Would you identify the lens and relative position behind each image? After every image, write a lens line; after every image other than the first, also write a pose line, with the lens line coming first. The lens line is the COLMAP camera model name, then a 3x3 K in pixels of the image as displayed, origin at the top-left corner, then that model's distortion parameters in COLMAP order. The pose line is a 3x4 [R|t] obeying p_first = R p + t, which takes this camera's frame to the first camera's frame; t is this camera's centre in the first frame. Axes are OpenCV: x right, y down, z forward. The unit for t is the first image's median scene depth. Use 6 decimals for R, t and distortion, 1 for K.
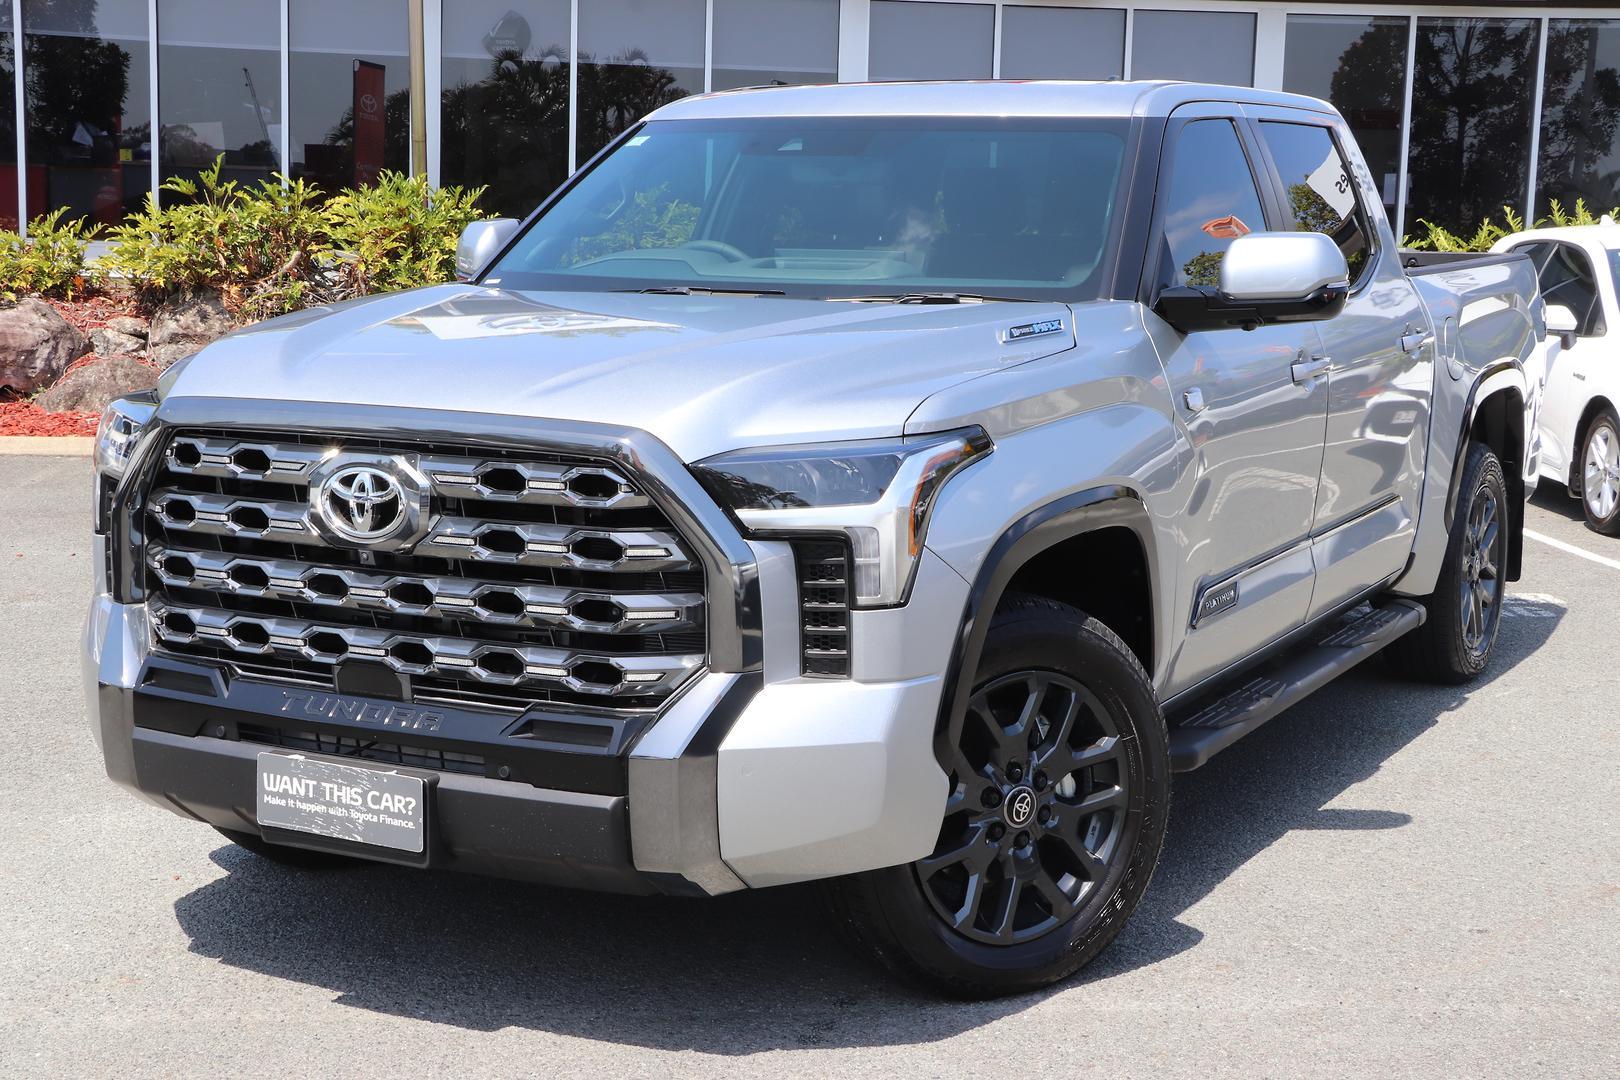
lens RADIAL K [[2210.2, 0, 810.0], [0, 2210.2, 540.0], [0, 0, 1]] dist [0.149941, 0.022681]
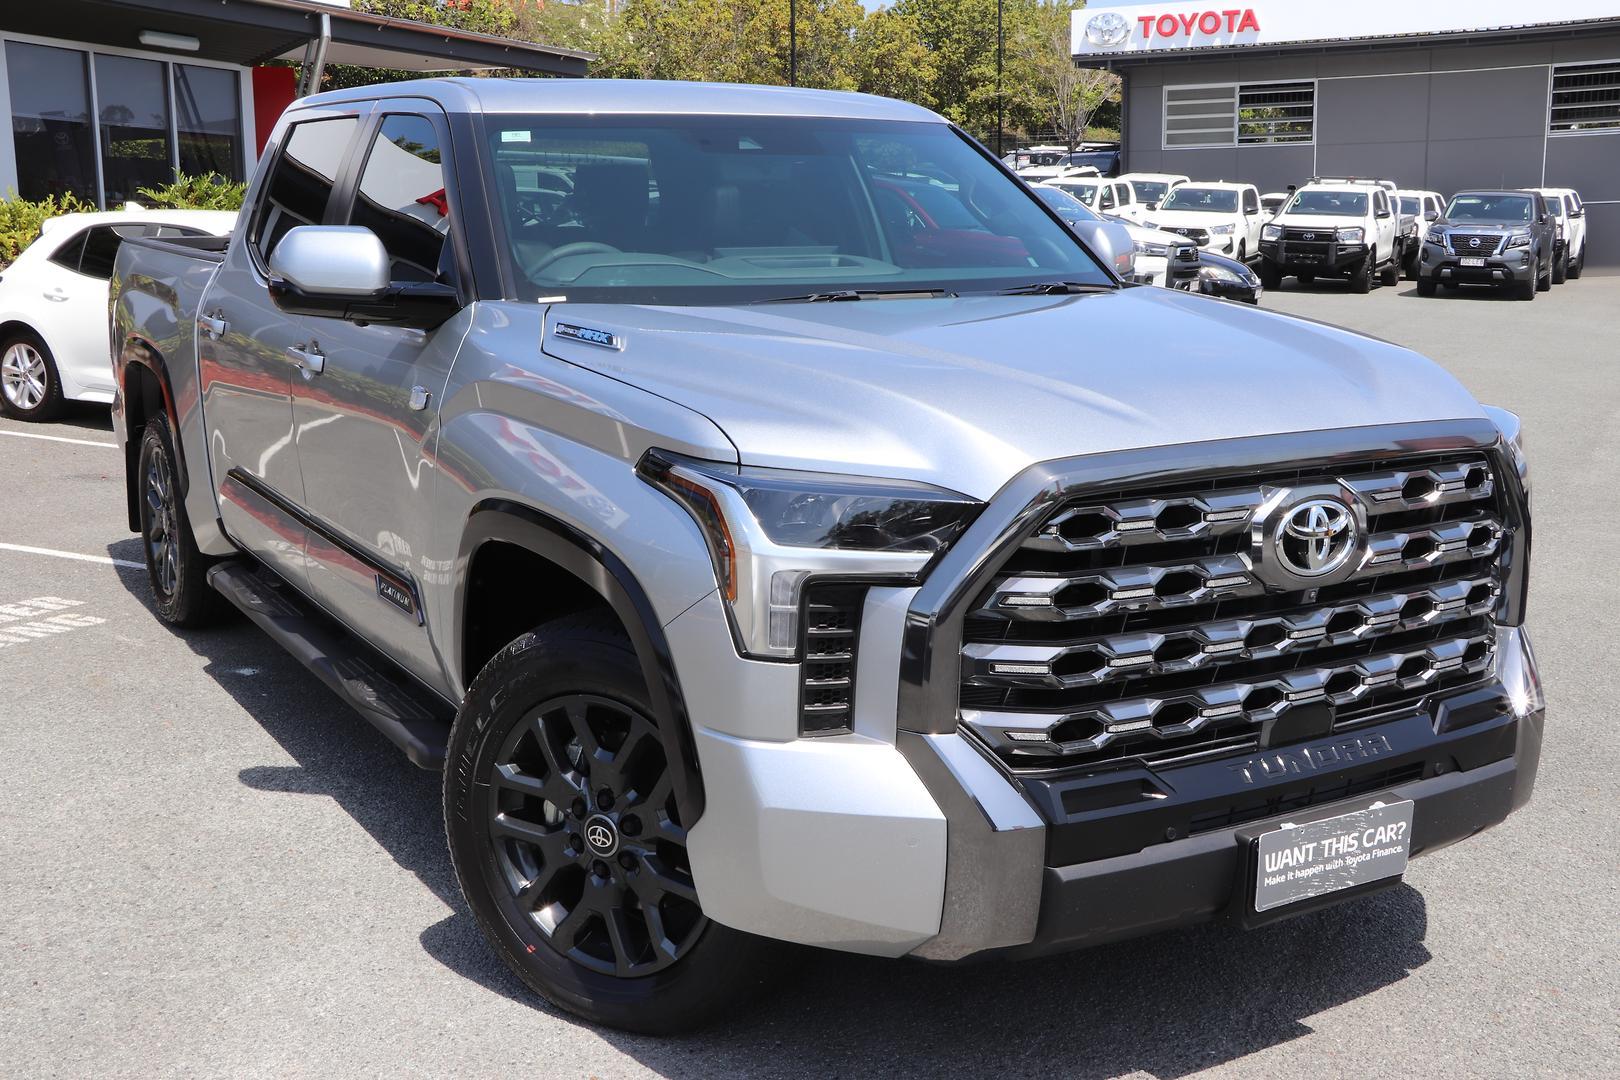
lens RADIAL K [[1700.8, 0, 810.0], [0, 1700.8, 540.0], [0, 0, 1]] dist [0.003667, 0.040839]
pose [[0.530036, -0.176000, 0.829510, -0.901886], [0.129651, 0.983542, 0.125838, -0.132289], [-0.838005, 0.040848, 0.544131, 0.789718]]
